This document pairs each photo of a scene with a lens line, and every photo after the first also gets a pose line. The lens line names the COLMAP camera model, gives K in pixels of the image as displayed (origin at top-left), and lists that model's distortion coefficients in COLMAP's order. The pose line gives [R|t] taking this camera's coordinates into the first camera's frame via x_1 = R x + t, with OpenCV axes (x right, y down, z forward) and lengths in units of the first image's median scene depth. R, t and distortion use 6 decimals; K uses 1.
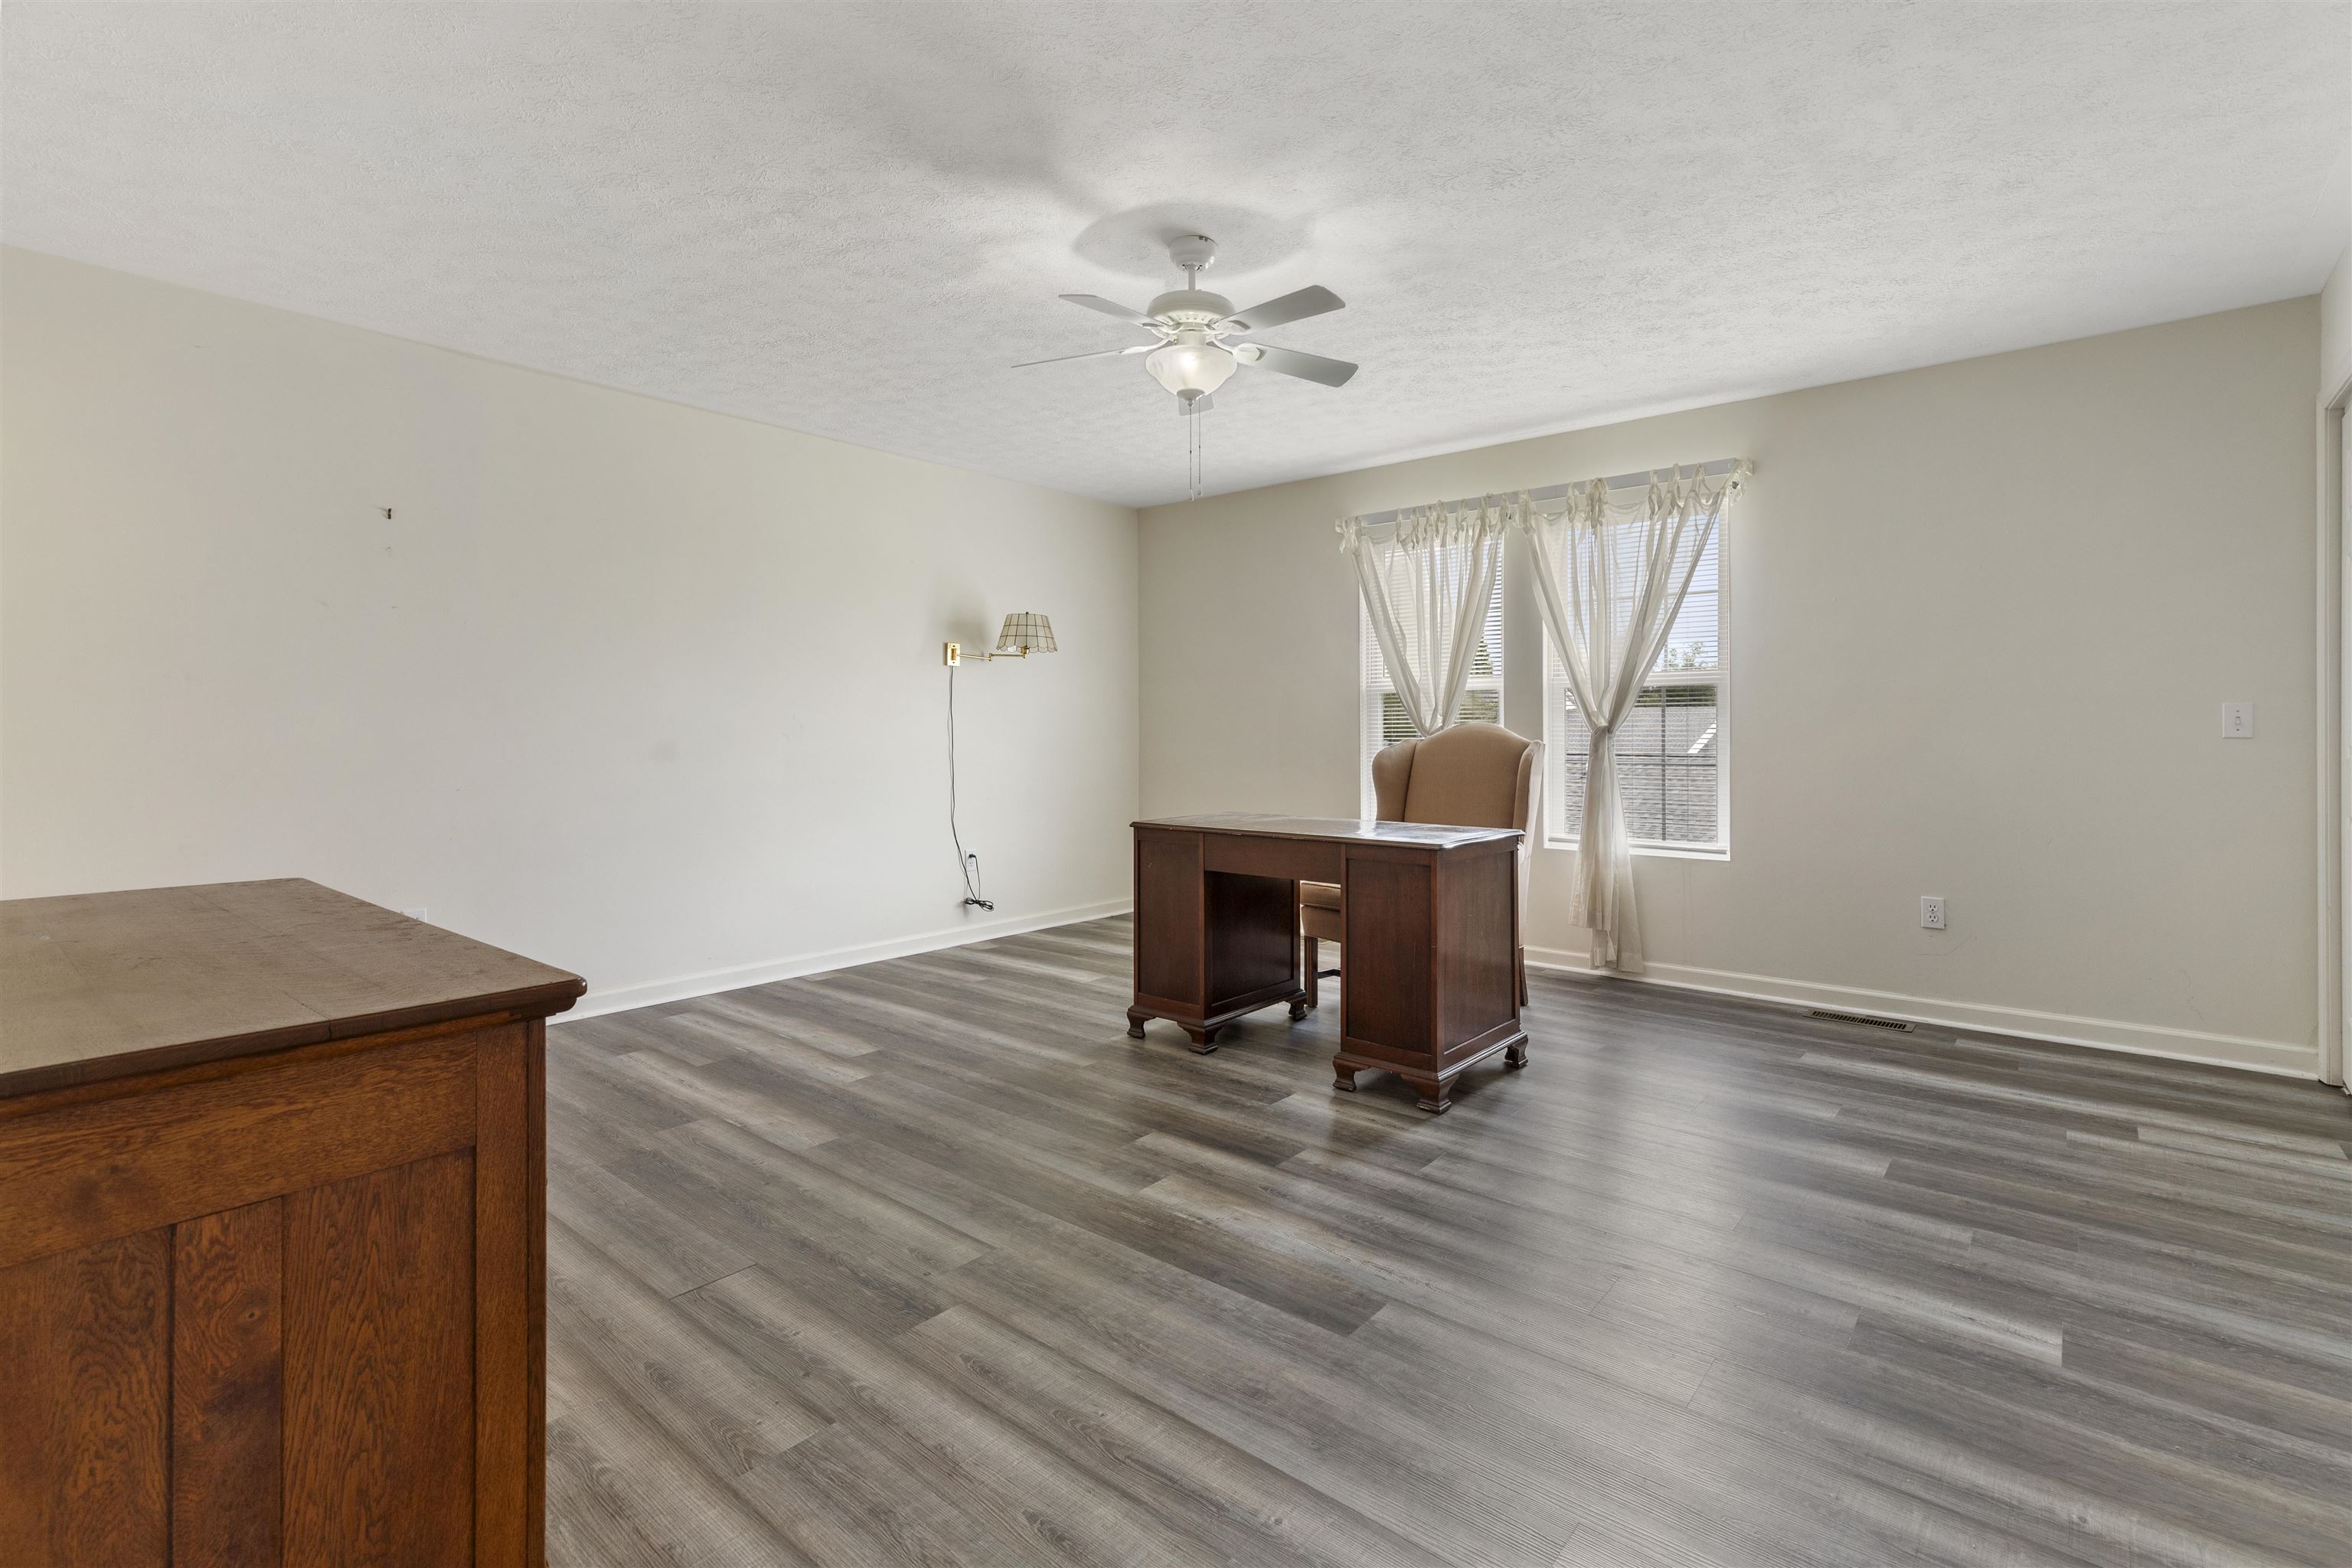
lens RADIAL K [[1065.5, 0, 1164.8], [0, 1065.5, 738.6], [0, 0, 1]] dist [0.005520, -0.000511]
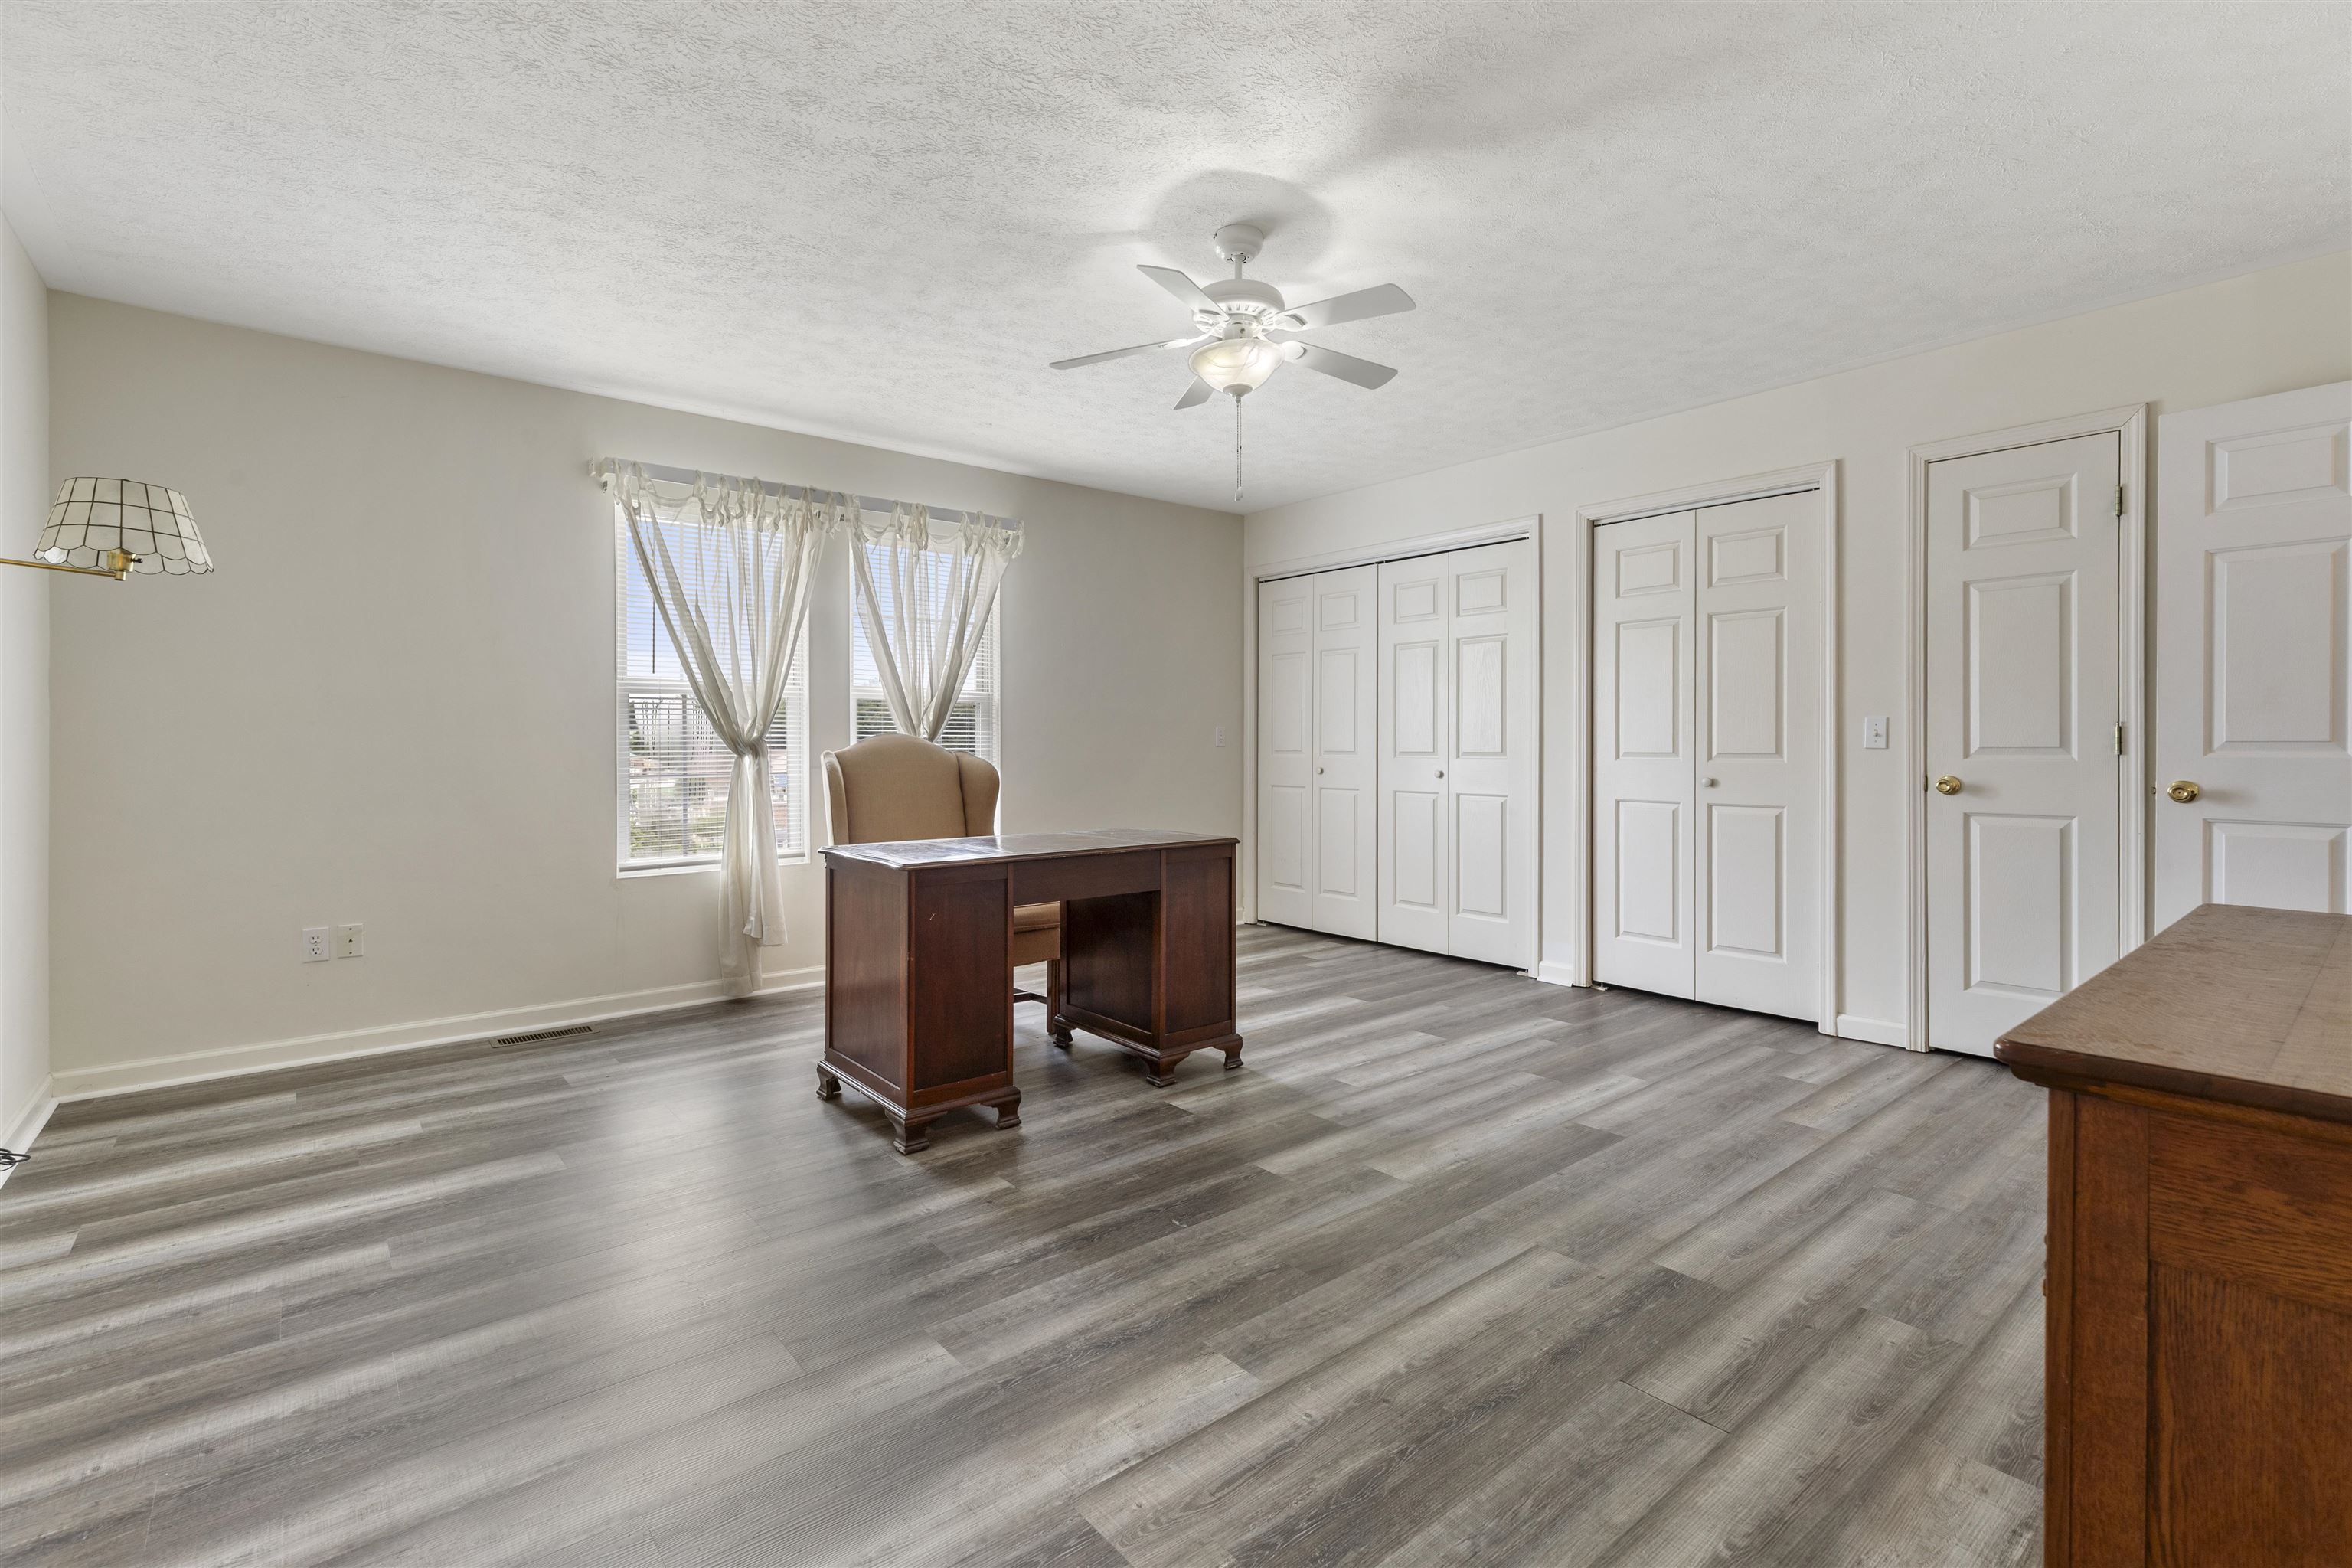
lens RADIAL K [[1064.7, 0, 1171.1], [0, 1064.7, 751.8], [0, 0, 1]] dist [0.004390, -0.000289]
pose [[0.172667, -0.005971, 0.984962, -1.112422], [0.004945, 0.999974, 0.005195, -0.002993], [-0.984968, 0.003974, 0.172693, 1.060239]]
